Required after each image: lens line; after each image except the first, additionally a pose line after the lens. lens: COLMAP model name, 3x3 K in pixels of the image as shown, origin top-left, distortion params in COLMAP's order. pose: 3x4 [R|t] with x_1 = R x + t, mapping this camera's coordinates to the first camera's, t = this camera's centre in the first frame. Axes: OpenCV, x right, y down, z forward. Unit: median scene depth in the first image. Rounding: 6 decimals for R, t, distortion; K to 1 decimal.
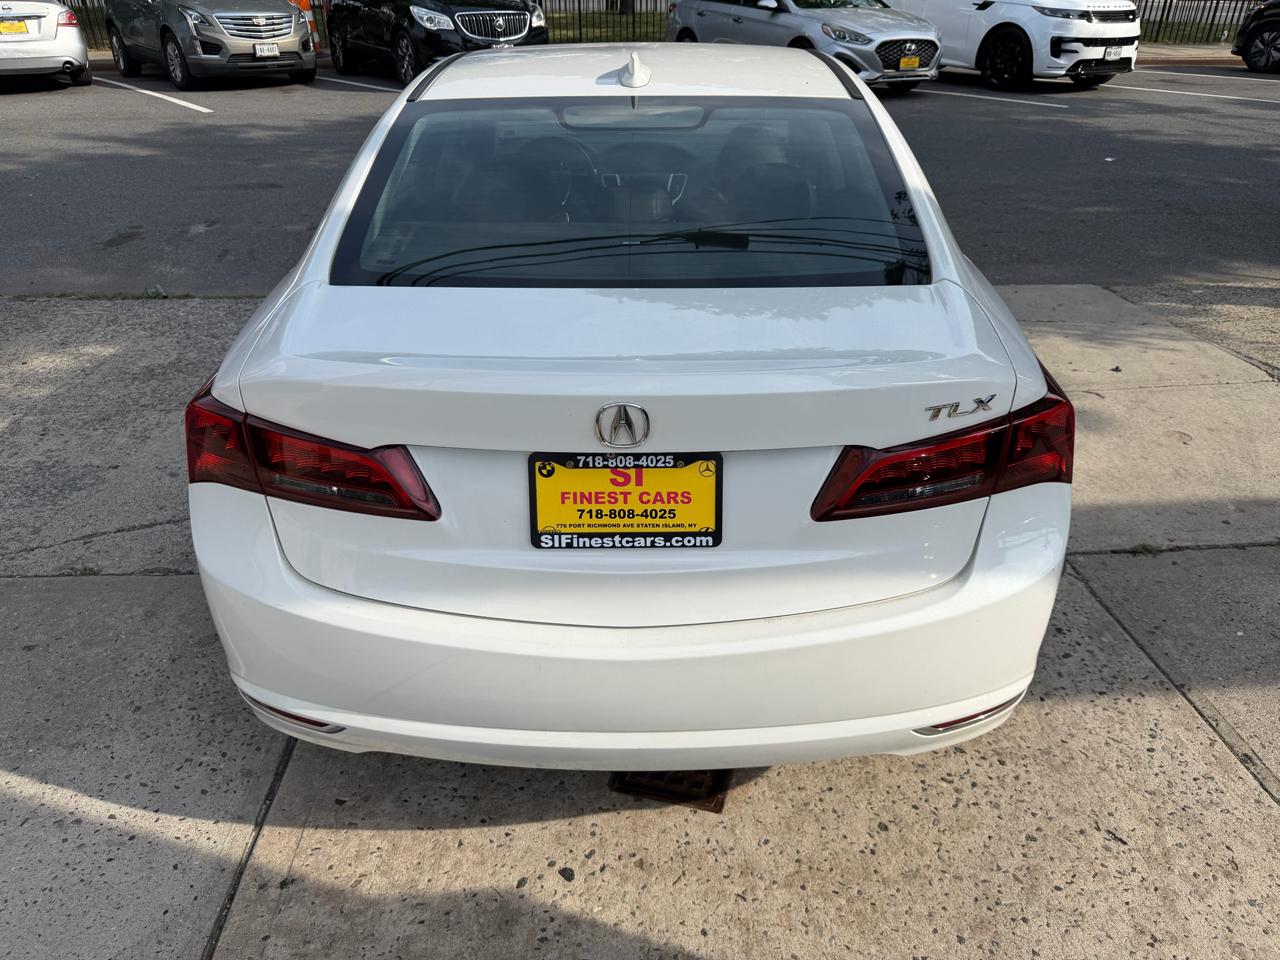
lens RADIAL K [[917.3, 0, 635.3], [0, 917.3, 464.0], [0, 0, 1]] dist [0.006058, -0.009681]
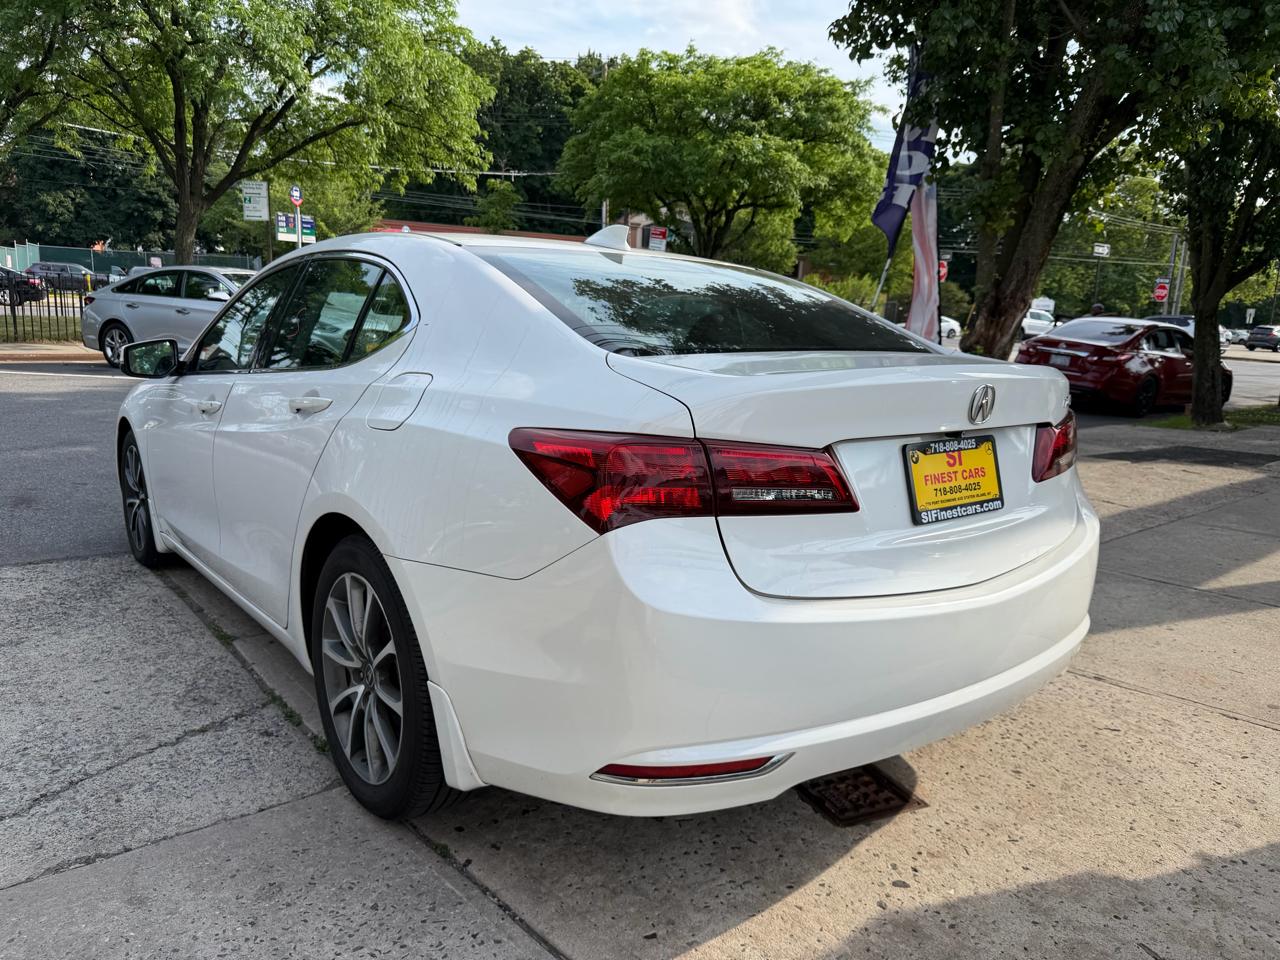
lens RADIAL K [[909.9, 0, 634.8], [0, 909.9, 482.5], [0, 0, 1]] dist [-0.002034, -0.006074]
pose [[0.781980, -0.081345, 0.617972, -0.818326], [0.260789, 0.943194, -0.205847, 0.135959], [-0.566124, 0.322129, 0.758773, 0.219061]]
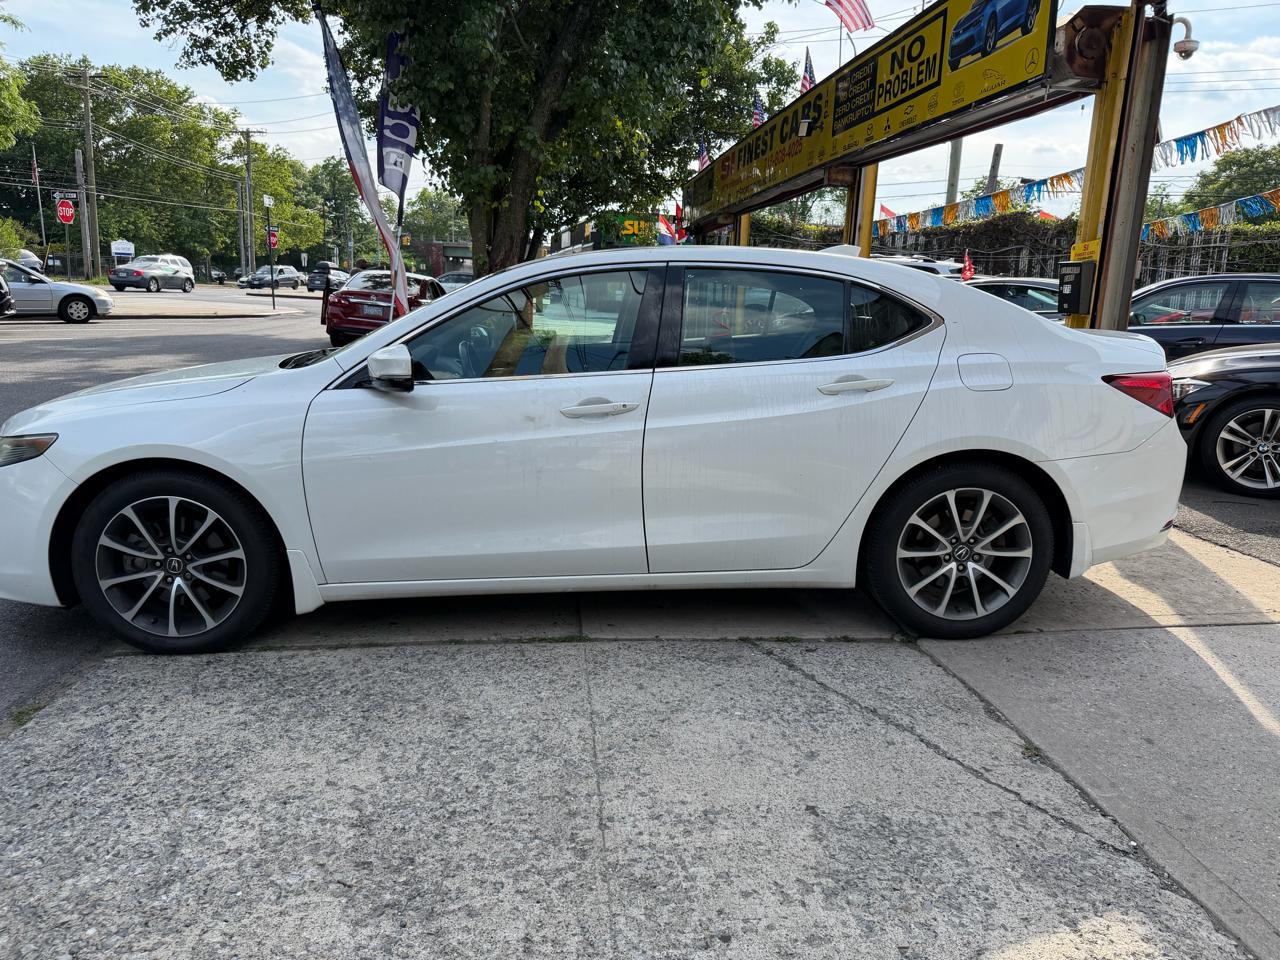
lens RADIAL K [[911.8, 0, 607.2], [0, 911.8, 469.6], [0, 0, 1]] dist [0.027733, -0.074864]
pose [[-0.054691, -0.192884, 0.979696, -1.929137], [0.446892, 0.872681, 0.196762, -0.665798], [-0.892914, 0.448580, 0.038470, 1.675300]]
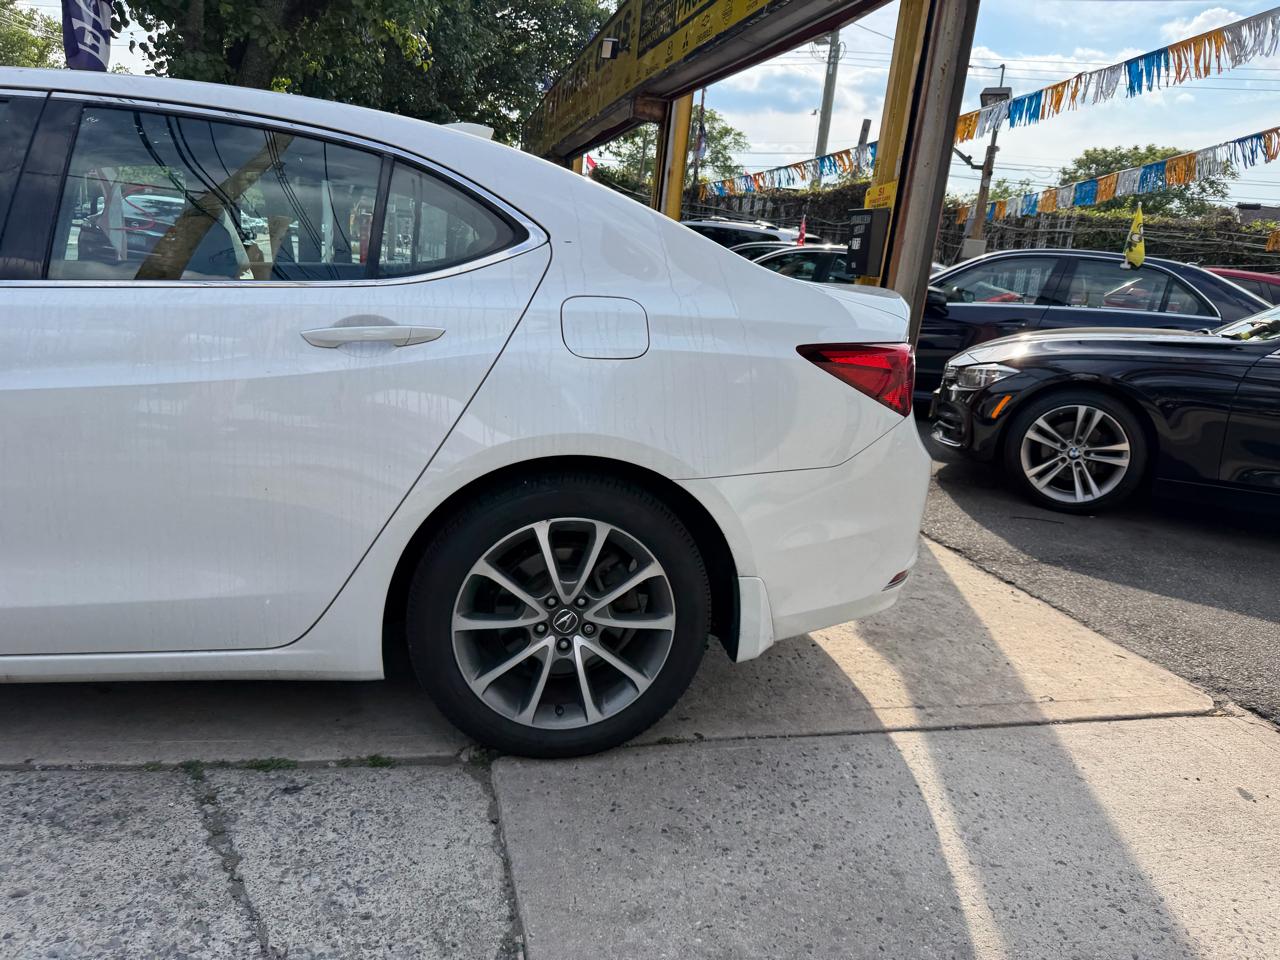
lens RADIAL K [[917.3, 0, 635.3], [0, 917.3, 464.0], [0, 0, 1]] dist [0.006058, -0.009681]
pose [[-0.192726, -0.223462, 0.955469, -1.343676], [0.379214, 0.881111, 0.282561, -0.347008], [-0.905016, 0.416784, -0.085073, 1.203307]]
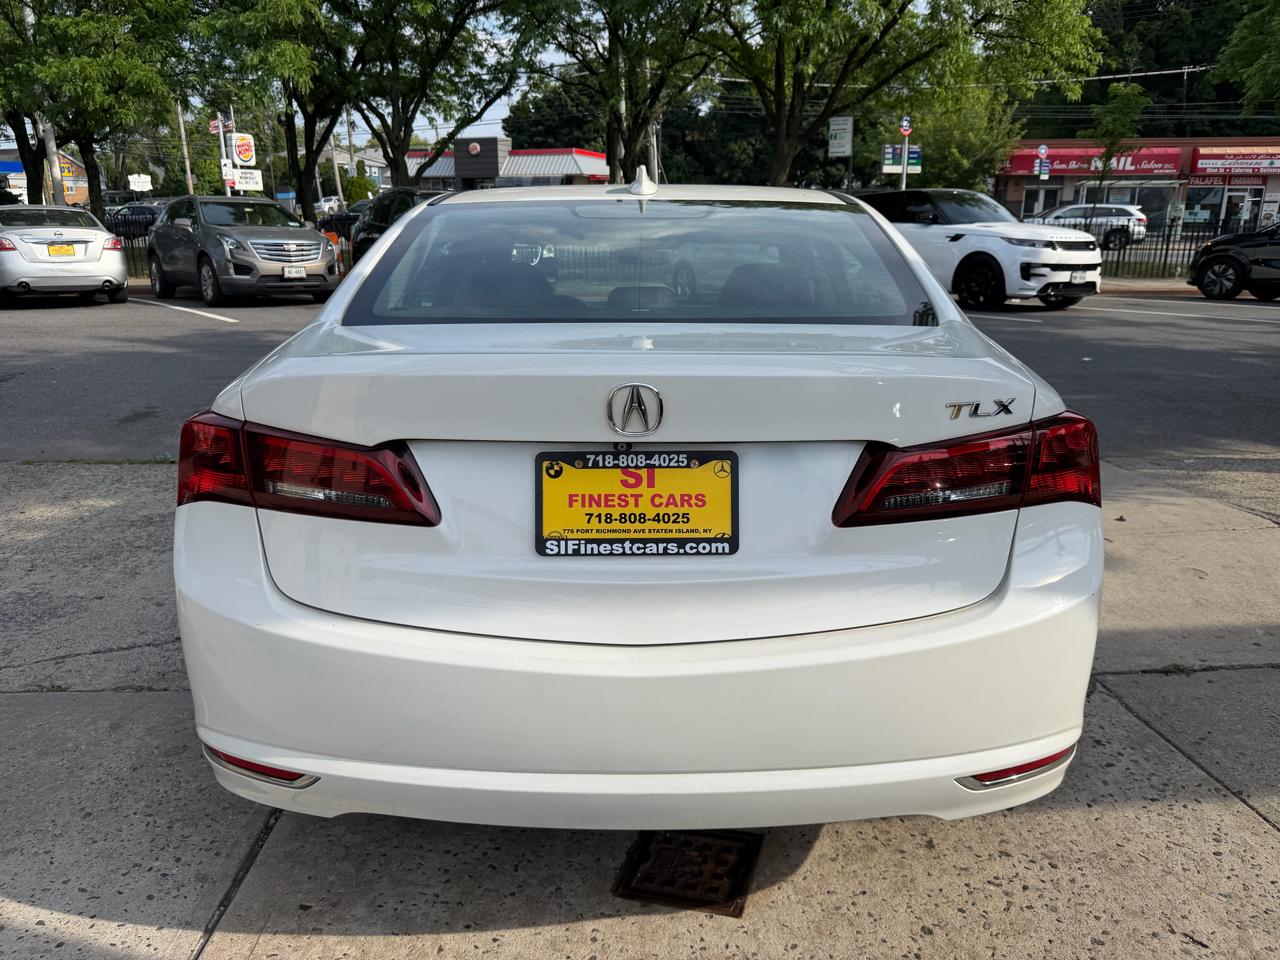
lens RADIAL K [[915.7, 0, 641.3], [0, 915.7, 472.6], [0, 0, 1]] dist [-0.005947, 0.003246]
pose [[0.999962, 0.005025, 0.007147, -0.009234], [-0.003215, 0.972275, -0.233817, 0.166321], [-0.008124, 0.233785, 0.972254, 0.053270]]
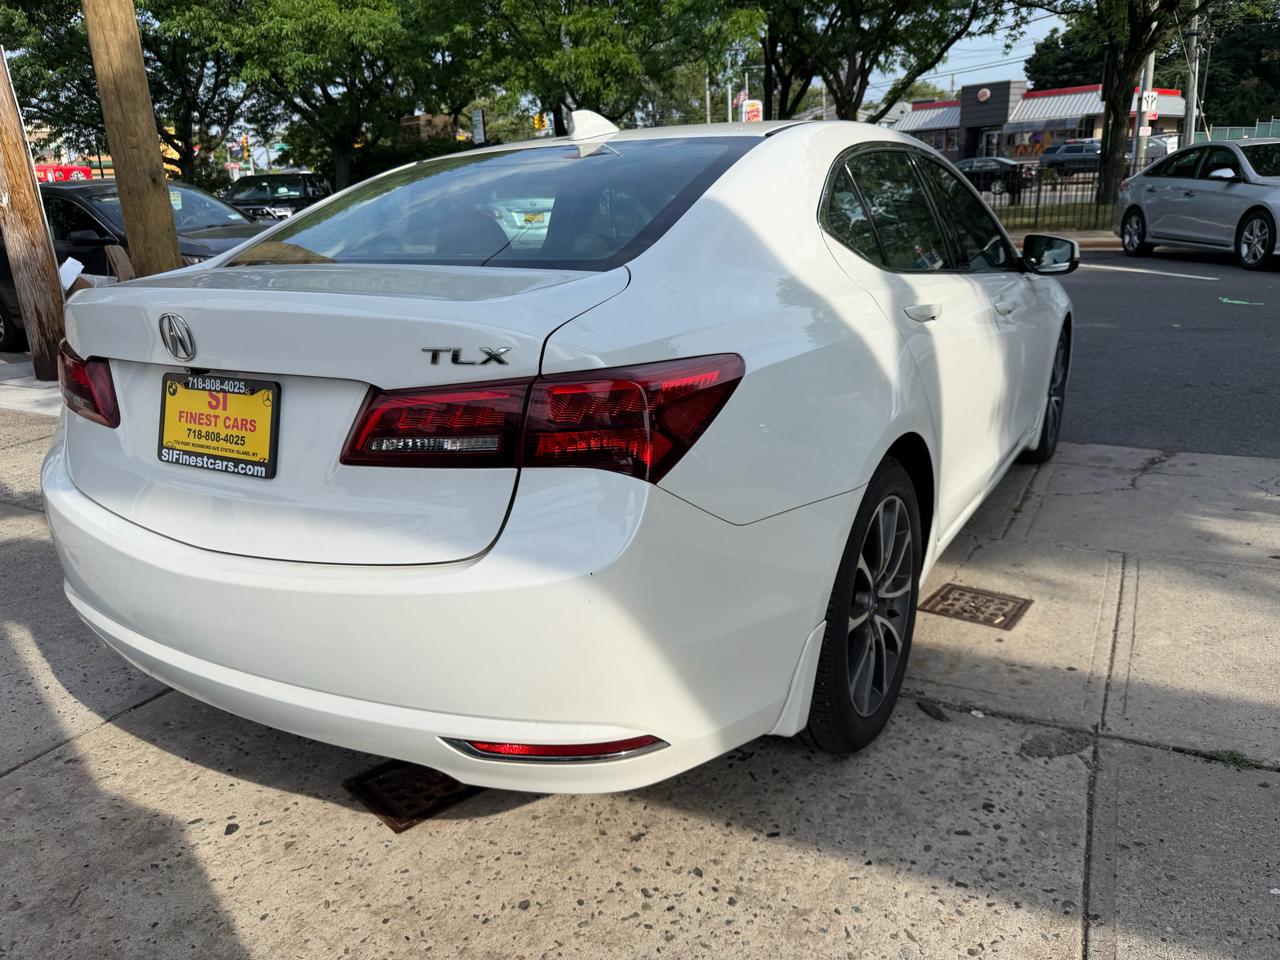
lens RADIAL K [[900.2, 0, 621.8], [0, 900.2, 486.9], [0, 0, 1]] dist [-0.000058, -0.005457]
pose [[0.861329, 0.124787, -0.492484, 0.661667], [-0.207564, 0.971208, -0.116930, 0.097650], [0.463713, 0.202937, 0.862431, 0.243525]]
